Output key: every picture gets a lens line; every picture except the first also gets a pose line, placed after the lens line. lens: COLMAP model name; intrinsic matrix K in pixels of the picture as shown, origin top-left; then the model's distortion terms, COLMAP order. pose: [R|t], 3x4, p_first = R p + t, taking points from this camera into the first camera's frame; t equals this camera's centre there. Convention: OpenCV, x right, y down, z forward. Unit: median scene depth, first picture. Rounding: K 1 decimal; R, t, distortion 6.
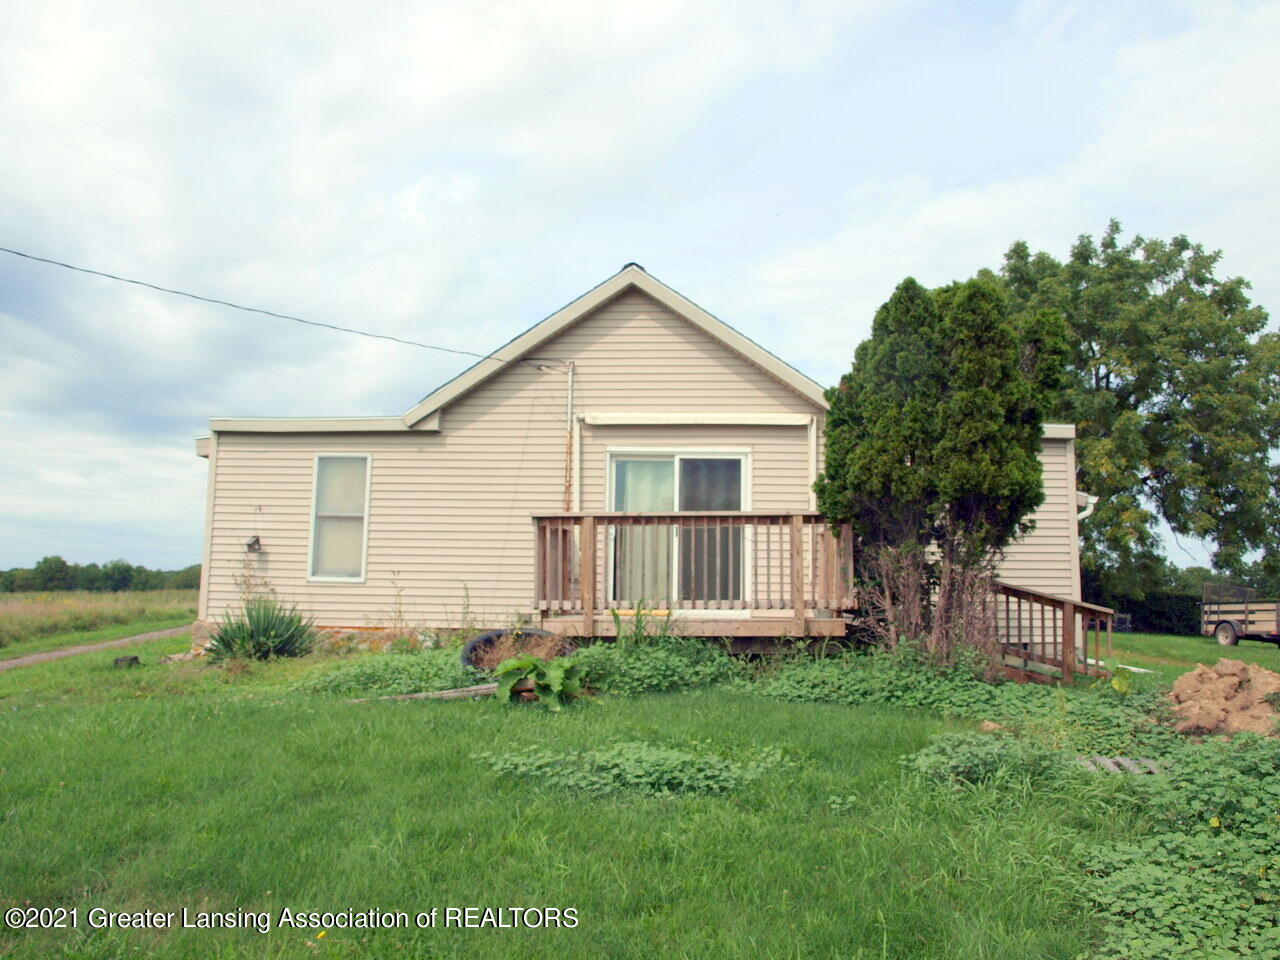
lens RADIAL K [[1018.3, 0, 640.0], [0, 1018.3, 480.0], [0, 0, 1]] dist [-0.087873, -0.000910]
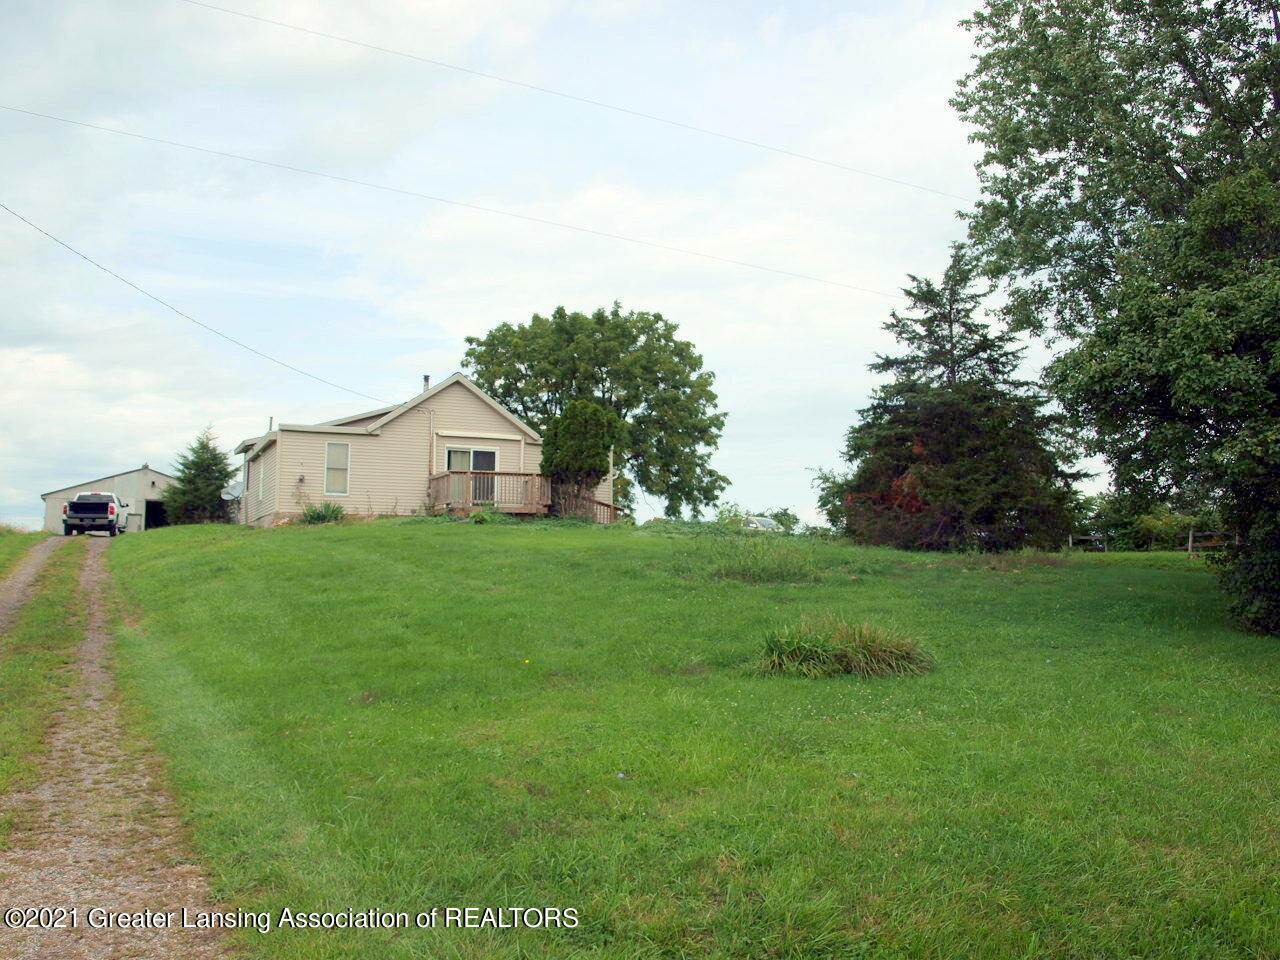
lens RADIAL K [[1018.3, 0, 640.0], [0, 1018.3, 480.0], [0, 0, 1]] dist [-0.087873, -0.000910]
pose [[0.881365, 0.030503, 0.471450, -0.296574], [-0.047940, 0.998537, 0.025016, -0.011536], [-0.469997, -0.044650, 0.881538, -0.545938]]
